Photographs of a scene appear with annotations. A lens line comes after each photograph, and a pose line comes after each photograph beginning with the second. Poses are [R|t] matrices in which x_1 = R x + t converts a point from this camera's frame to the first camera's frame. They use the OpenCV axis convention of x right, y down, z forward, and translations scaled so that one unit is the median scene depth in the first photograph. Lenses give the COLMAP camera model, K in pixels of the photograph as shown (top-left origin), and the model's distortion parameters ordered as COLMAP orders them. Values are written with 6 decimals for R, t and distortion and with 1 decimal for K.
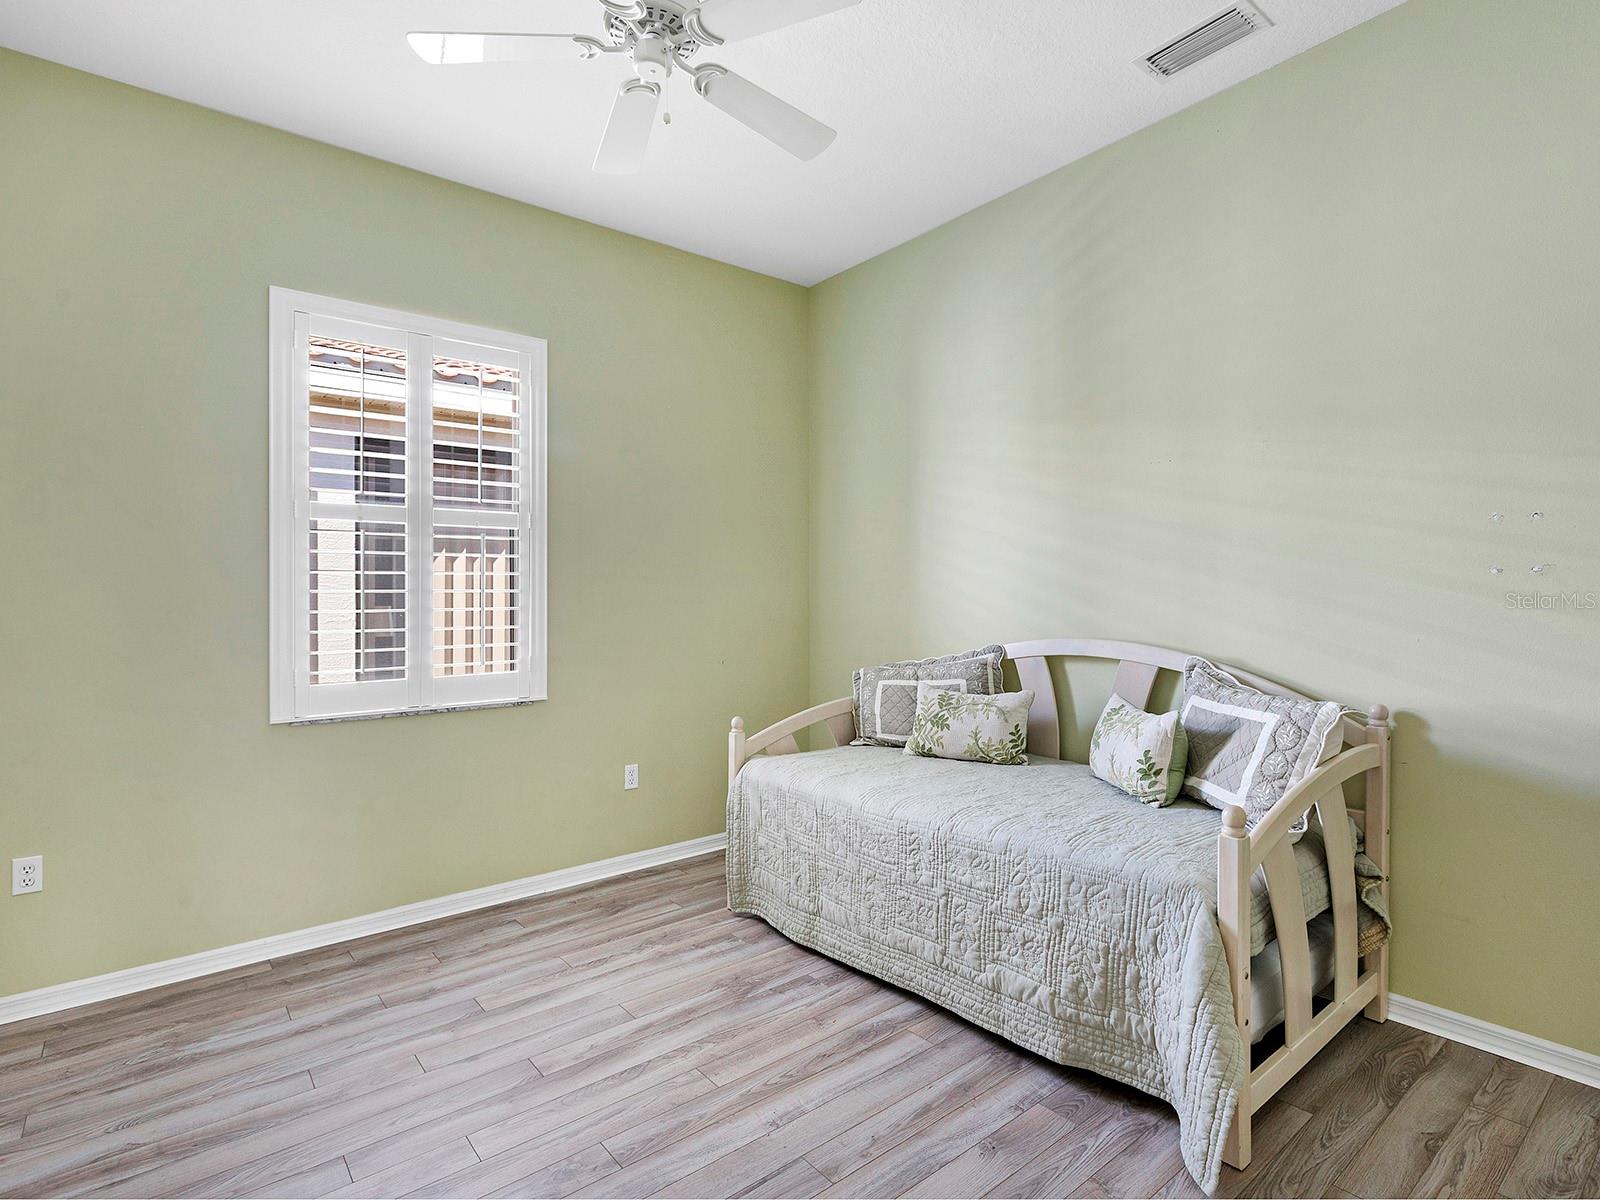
lens RADIAL K [[814.7, 0, 804.2], [0, 814.7, 584.0], [0, 0, 1]] dist [-0.000528, -0.000442]
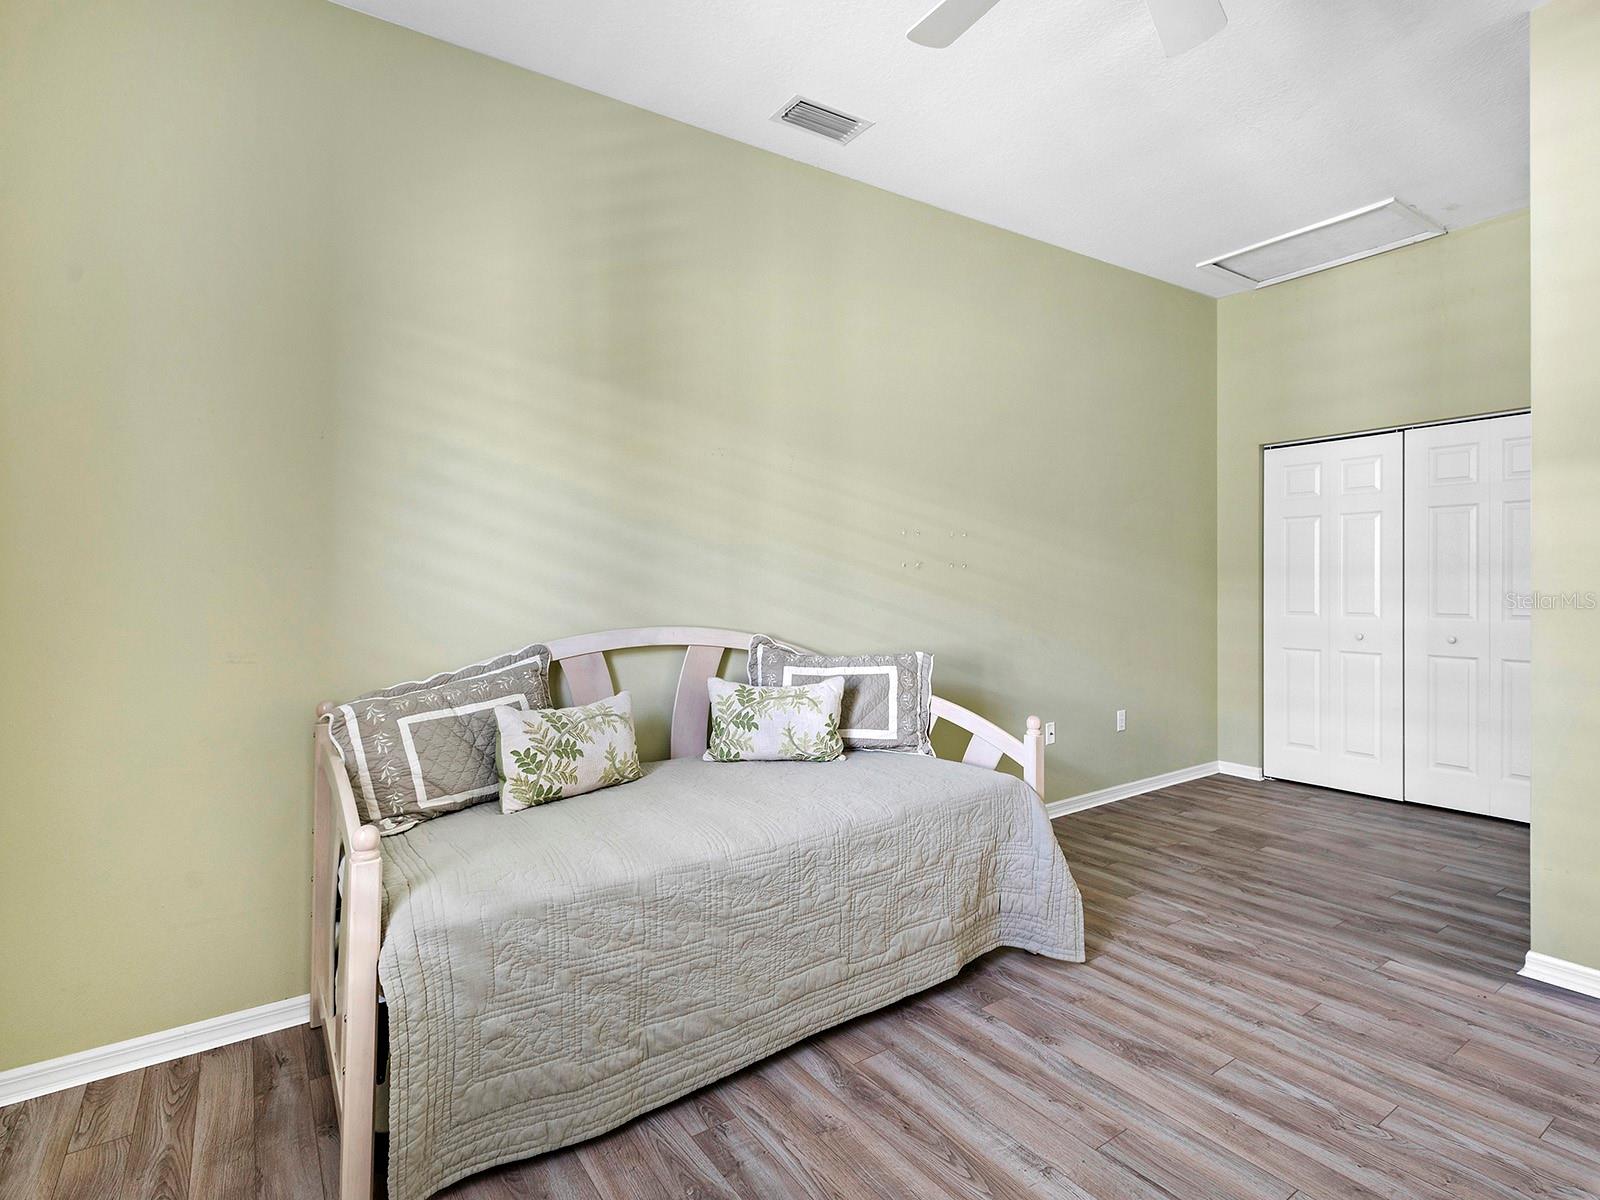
lens RADIAL K [[853.4, 0, 803.8], [0, 853.4, 582.6], [0, 0, 1]] dist [-0.003653, -0.001888]
pose [[0.052075, 0.010799, 0.998585, -0.779990], [-0.004393, 0.999934, -0.010585, 0.032297], [-0.998634, -0.003836, 0.052119, 0.974135]]
